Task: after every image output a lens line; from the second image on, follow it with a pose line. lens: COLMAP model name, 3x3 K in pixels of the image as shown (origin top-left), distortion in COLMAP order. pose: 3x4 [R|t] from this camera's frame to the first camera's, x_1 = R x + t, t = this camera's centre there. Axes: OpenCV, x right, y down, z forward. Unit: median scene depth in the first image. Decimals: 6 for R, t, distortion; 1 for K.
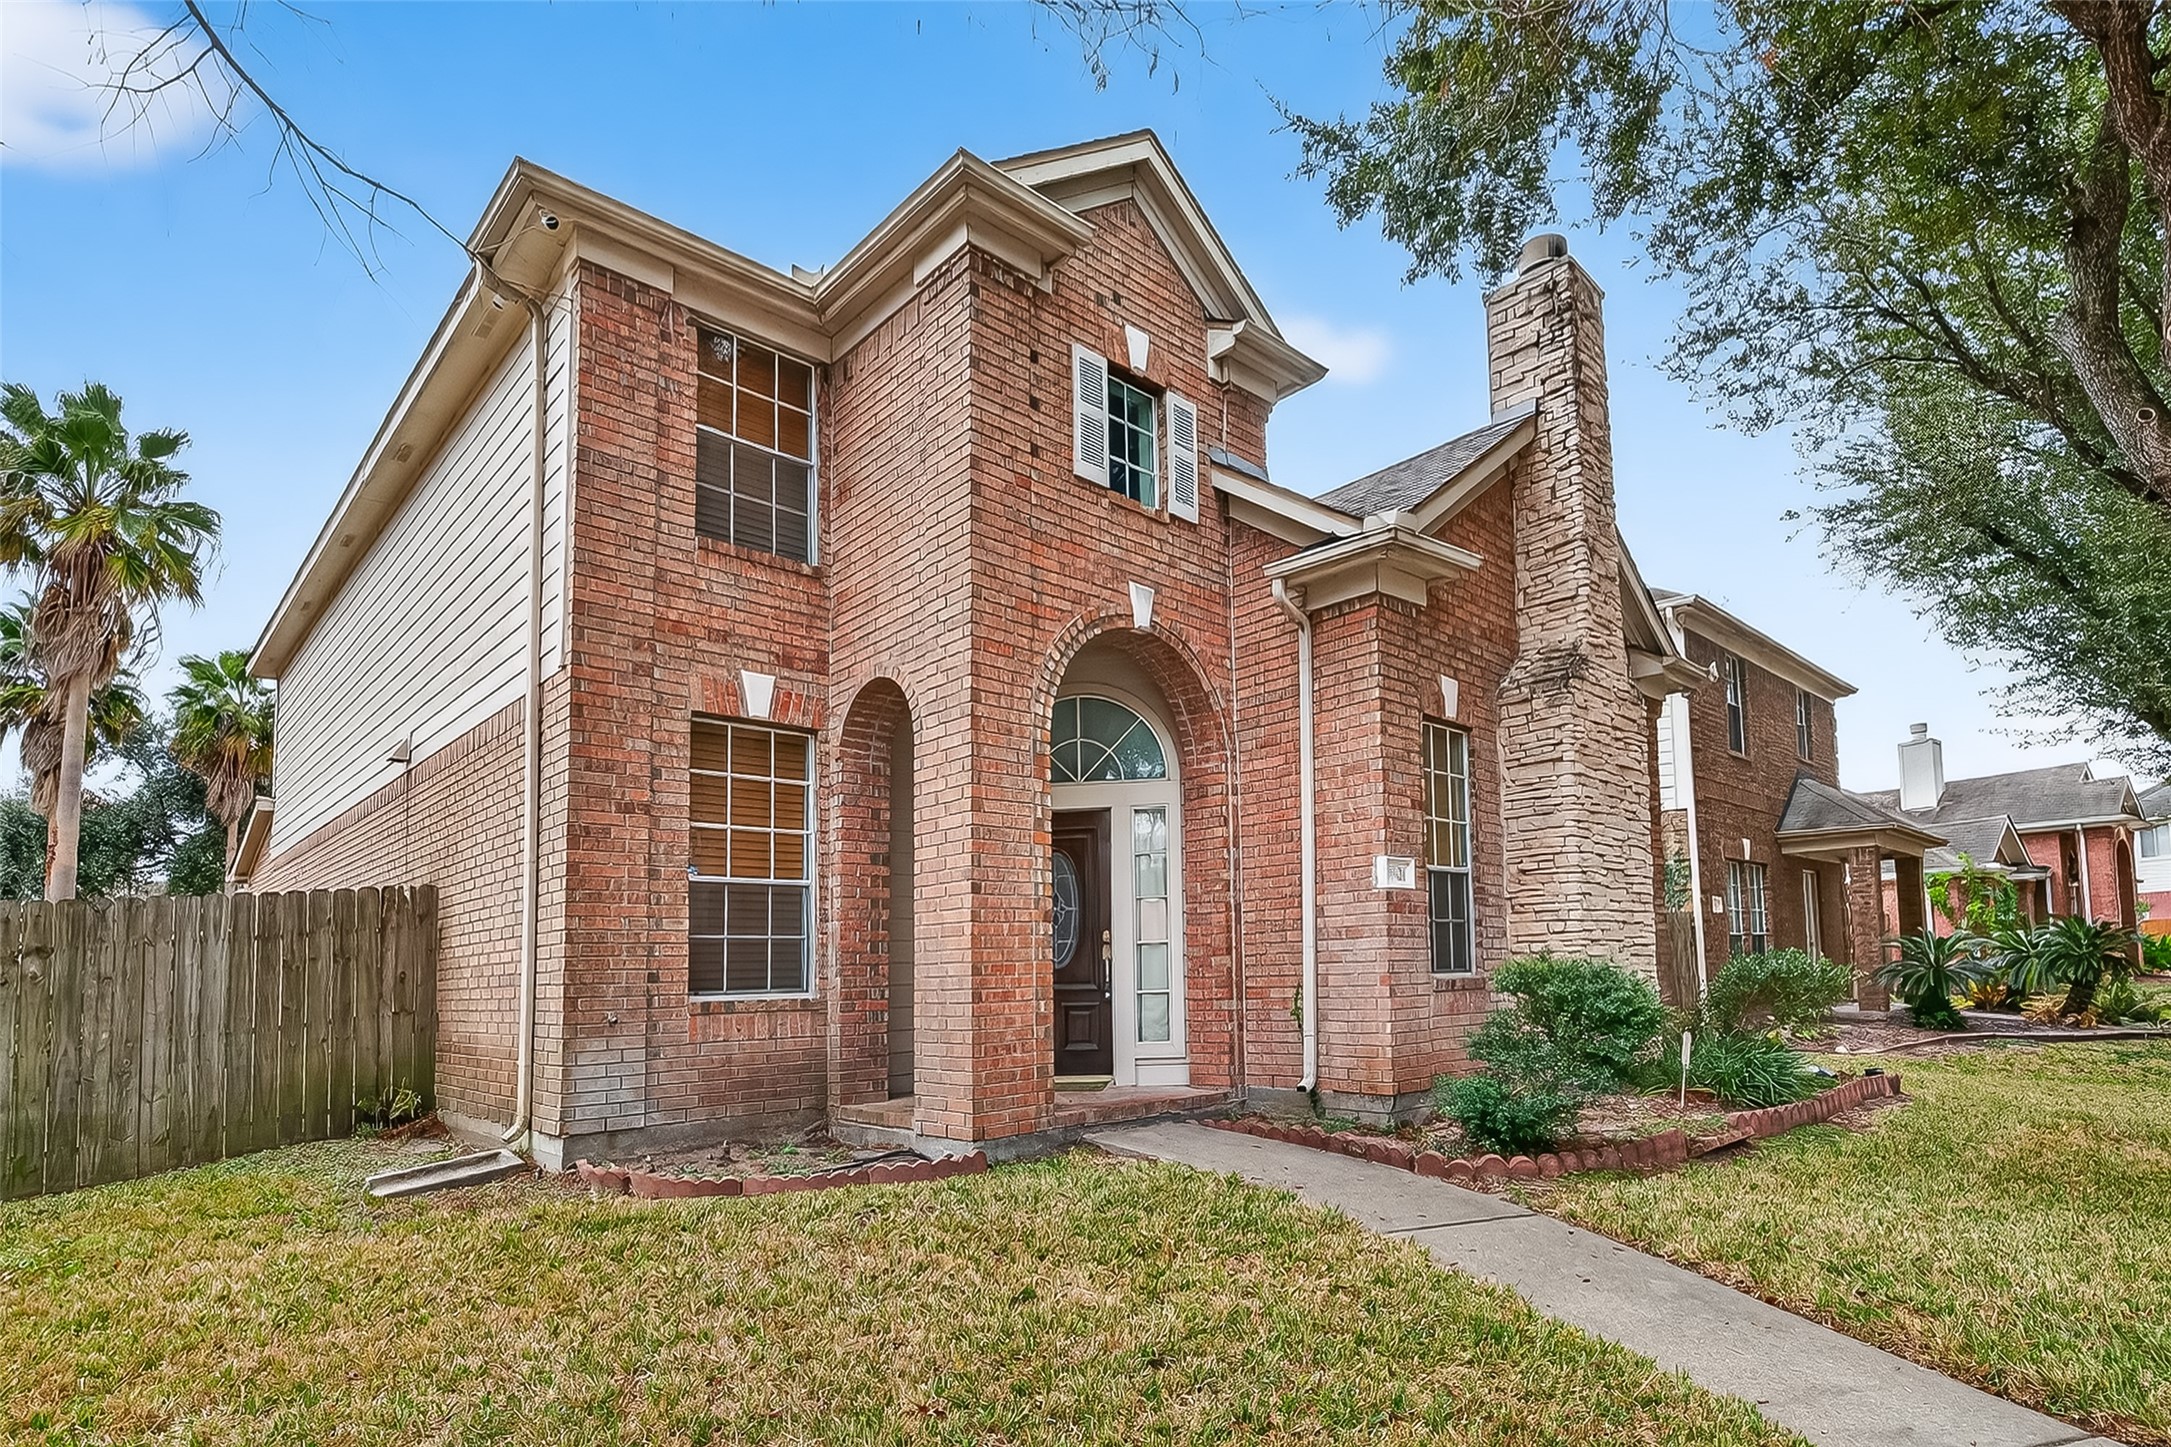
lens RADIAL K [[1094.8, 0, 1086.6], [0, 1094.8, 889.3], [0, 0, 1]] dist [0.002719, 0.000242]
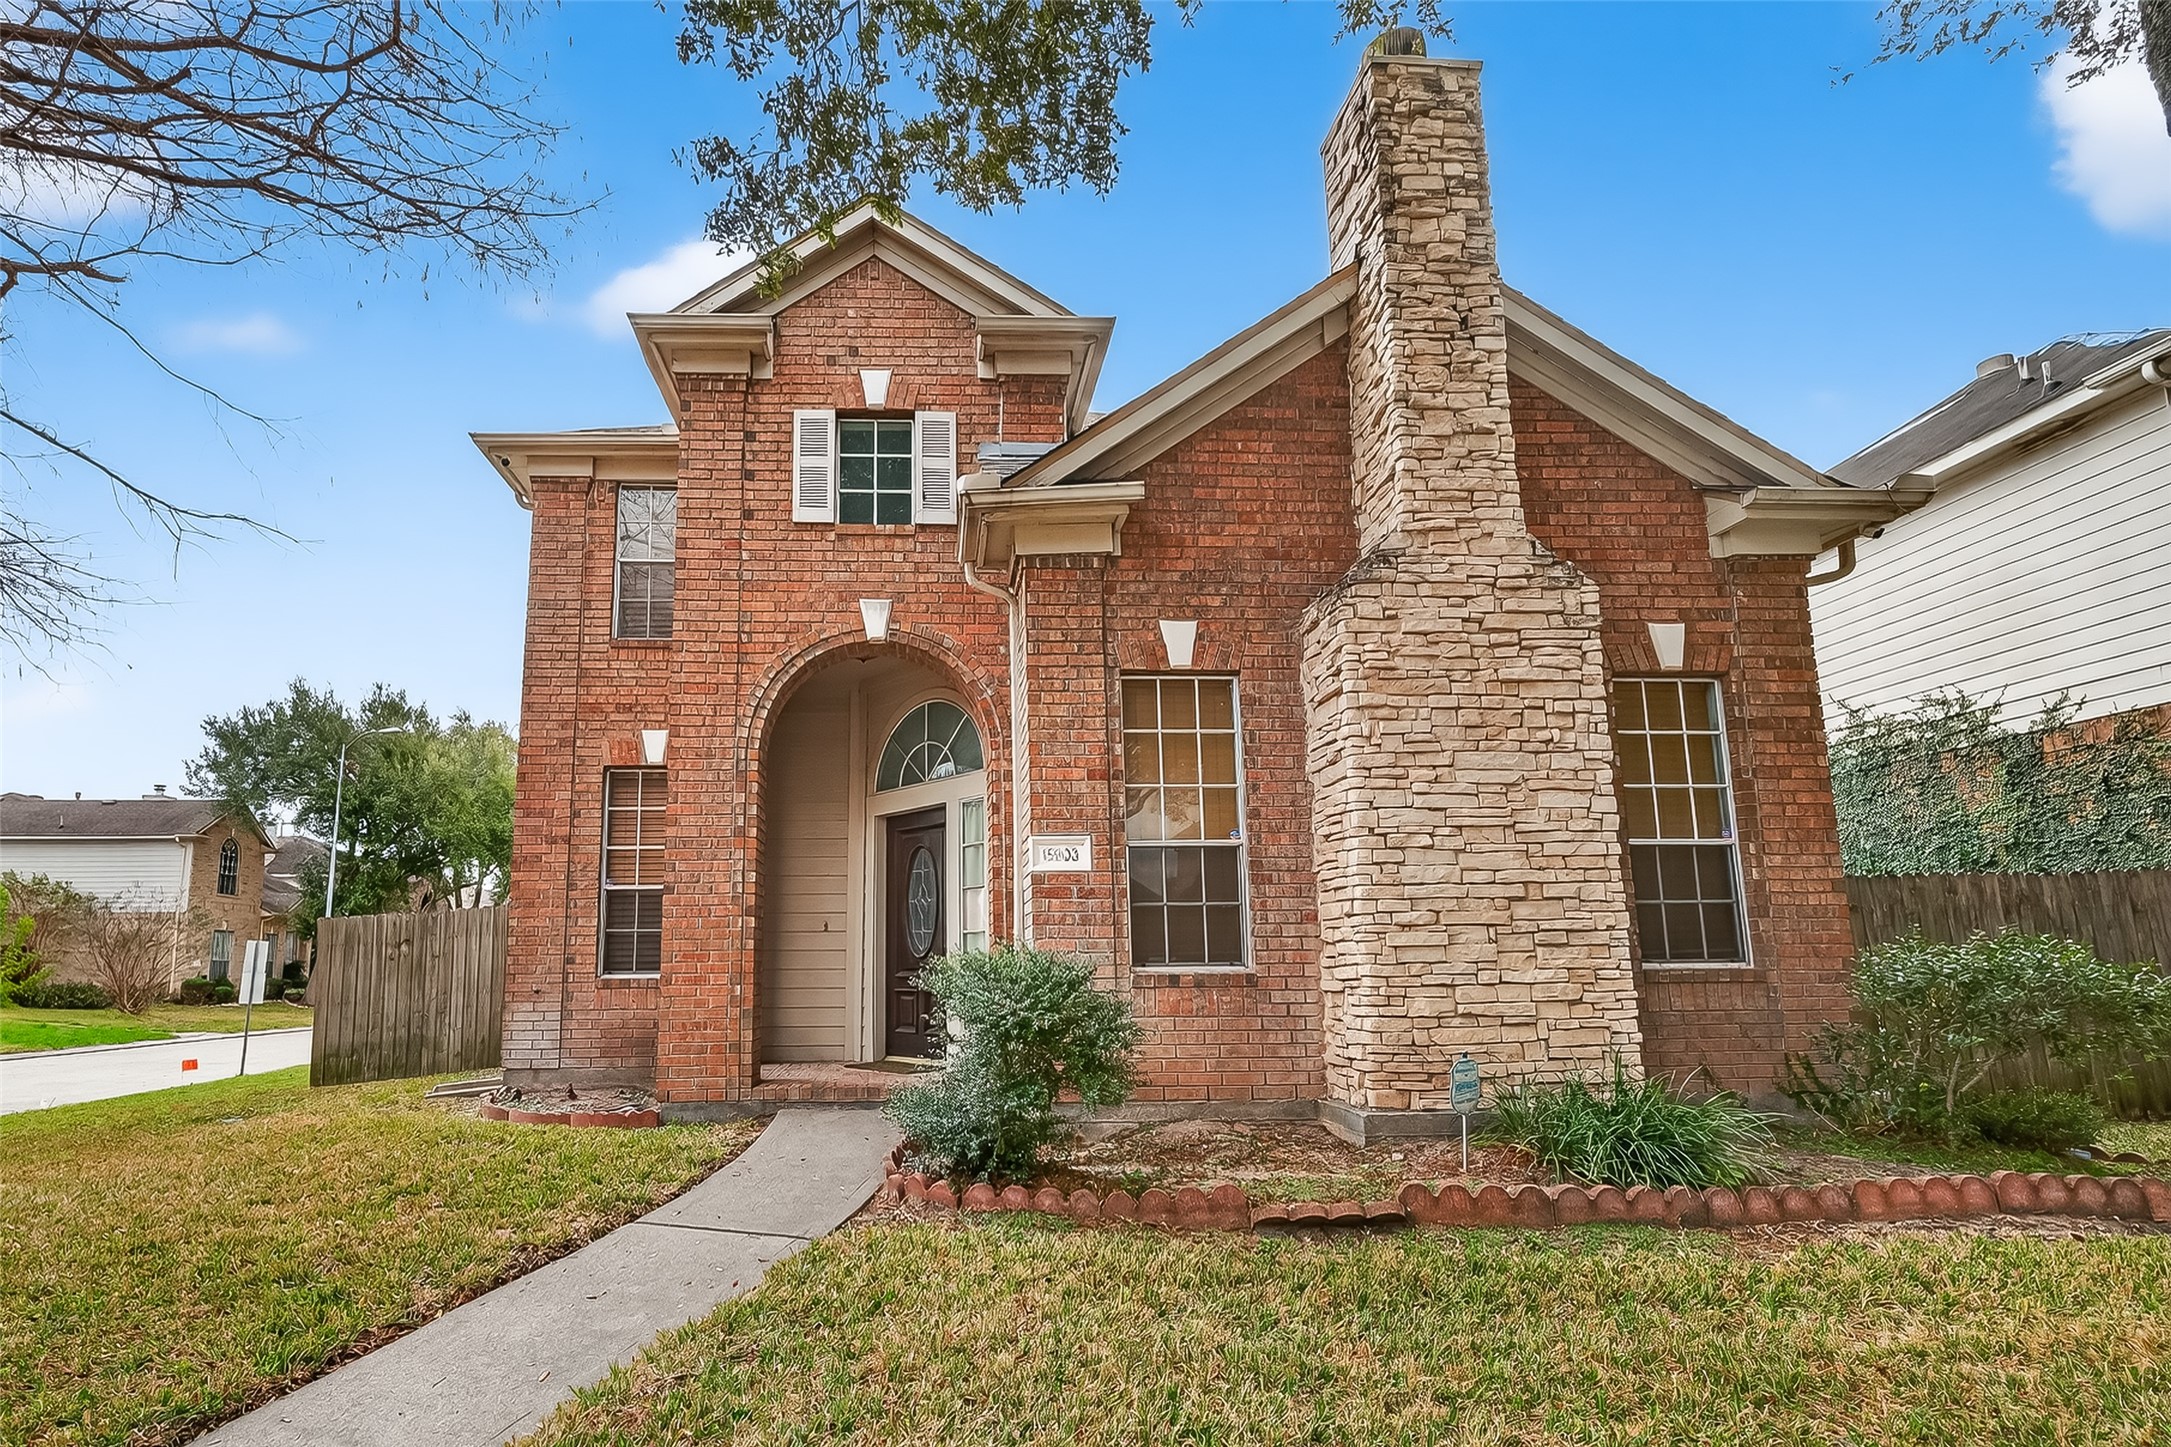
lens RADIAL K [[1006.1, 0, 952.6], [0, 1006.1, 821.1], [0, 0, 1]] dist [0.002058, -0.000055]
pose [[0.757540, -0.076833, -0.648251, 0.754600], [0.040391, 0.996663, -0.070928, 0.013245], [0.651538, 0.027547, 0.758116, 0.314777]]
